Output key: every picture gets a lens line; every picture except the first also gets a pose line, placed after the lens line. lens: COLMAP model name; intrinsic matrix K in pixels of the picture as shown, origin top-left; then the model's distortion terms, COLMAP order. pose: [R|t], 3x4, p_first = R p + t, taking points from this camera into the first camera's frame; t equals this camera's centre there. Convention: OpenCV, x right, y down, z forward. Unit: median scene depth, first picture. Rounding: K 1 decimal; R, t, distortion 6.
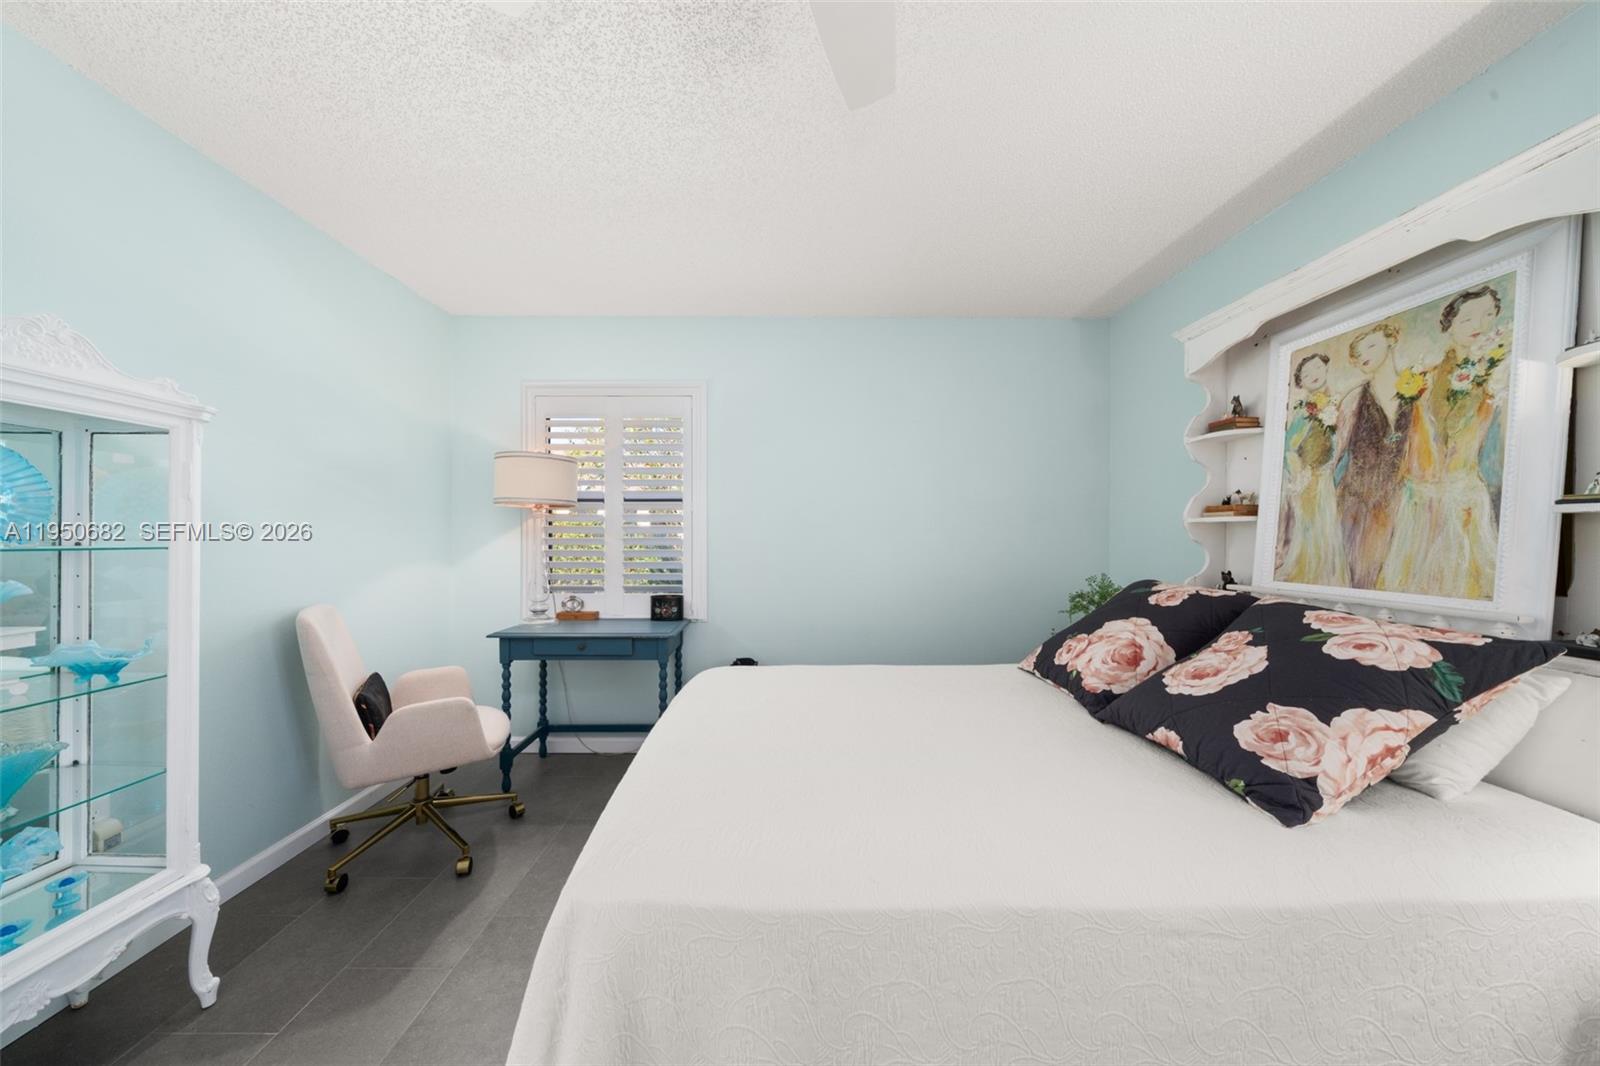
lens RADIAL K [[546.1, 0, 785.3], [0, 546.1, 533.6], [0, 0, 1]] dist [-0.002695, -0.000284]
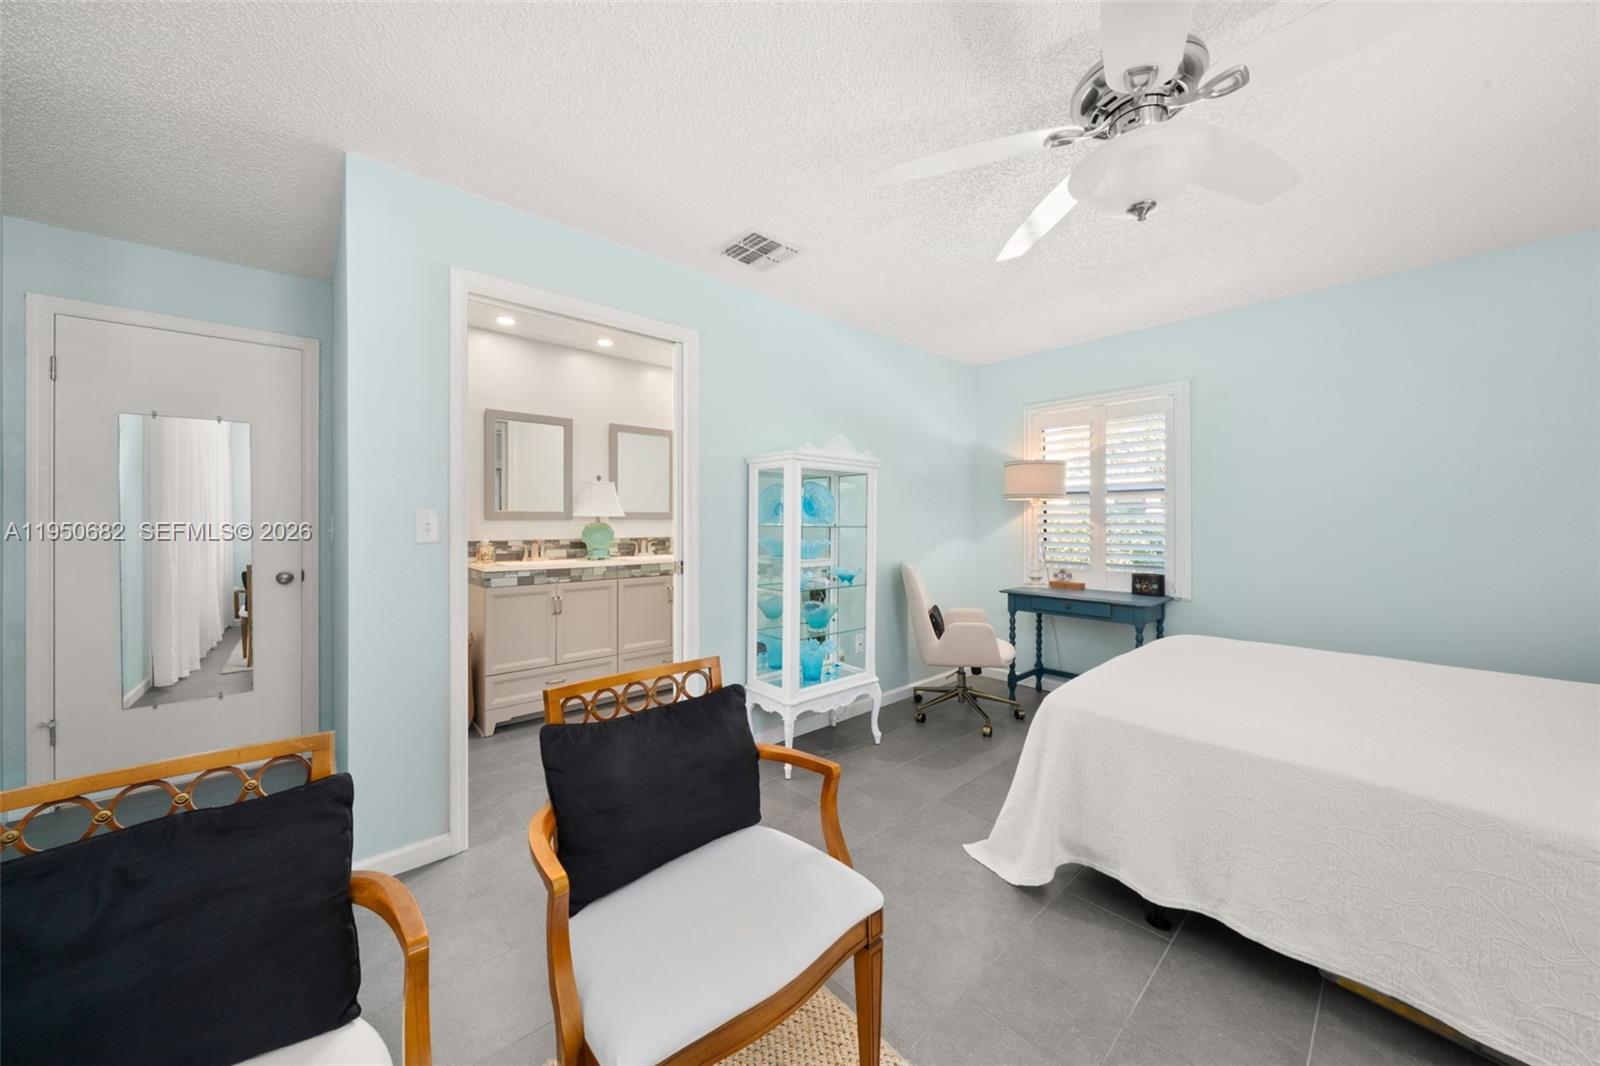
lens RADIAL K [[546.1, 0, 790.0], [0, 546.1, 524.6], [0, 0, 1]] dist [-0.002695, -0.000284]
pose [[0.658162, 0.004554, -0.752863, 0.175501], [0.002214, 0.999966, 0.007984, -0.000660], [0.752873, -0.006922, 0.658129, -0.369177]]
